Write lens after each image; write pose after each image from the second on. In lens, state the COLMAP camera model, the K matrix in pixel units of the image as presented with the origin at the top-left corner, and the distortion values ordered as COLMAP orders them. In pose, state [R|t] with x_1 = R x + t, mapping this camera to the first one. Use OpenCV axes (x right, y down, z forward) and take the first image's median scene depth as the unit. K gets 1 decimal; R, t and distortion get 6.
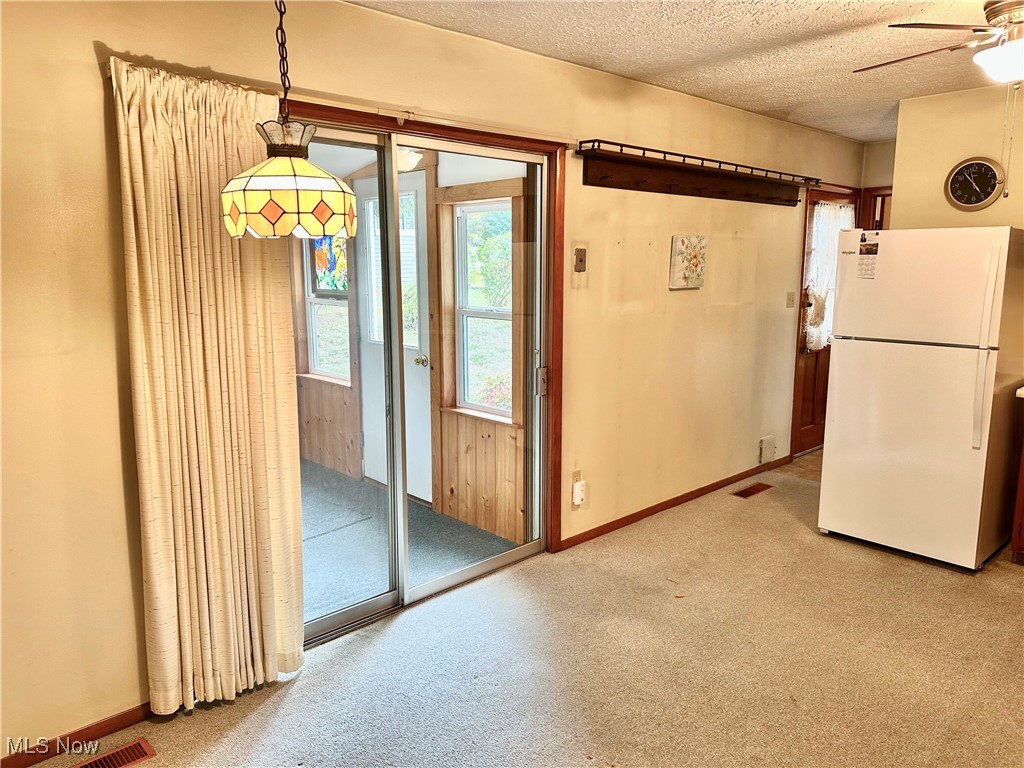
lens RADIAL K [[723.5, 0, 513.3], [0, 723.5, 384.2], [0, 0, 1]] dist [0.019571, -0.019313]
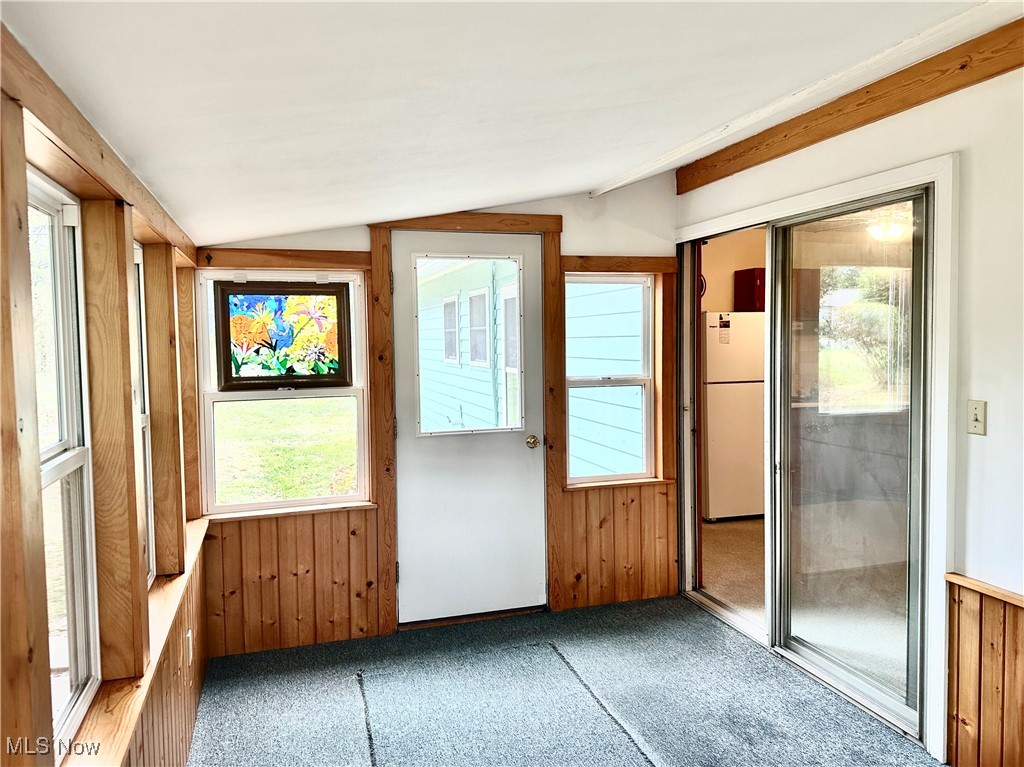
lens RADIAL K [[723.5, 0, 510.7], [0, 723.5, 379.1], [0, 0, 1]] dist [0.019571, -0.019313]
pose [[0.444826, -0.051092, 0.894158, -0.998589], [0.164723, 0.986007, -0.025607, -0.097842], [-0.880338, 0.158679, 0.447018, 0.670363]]
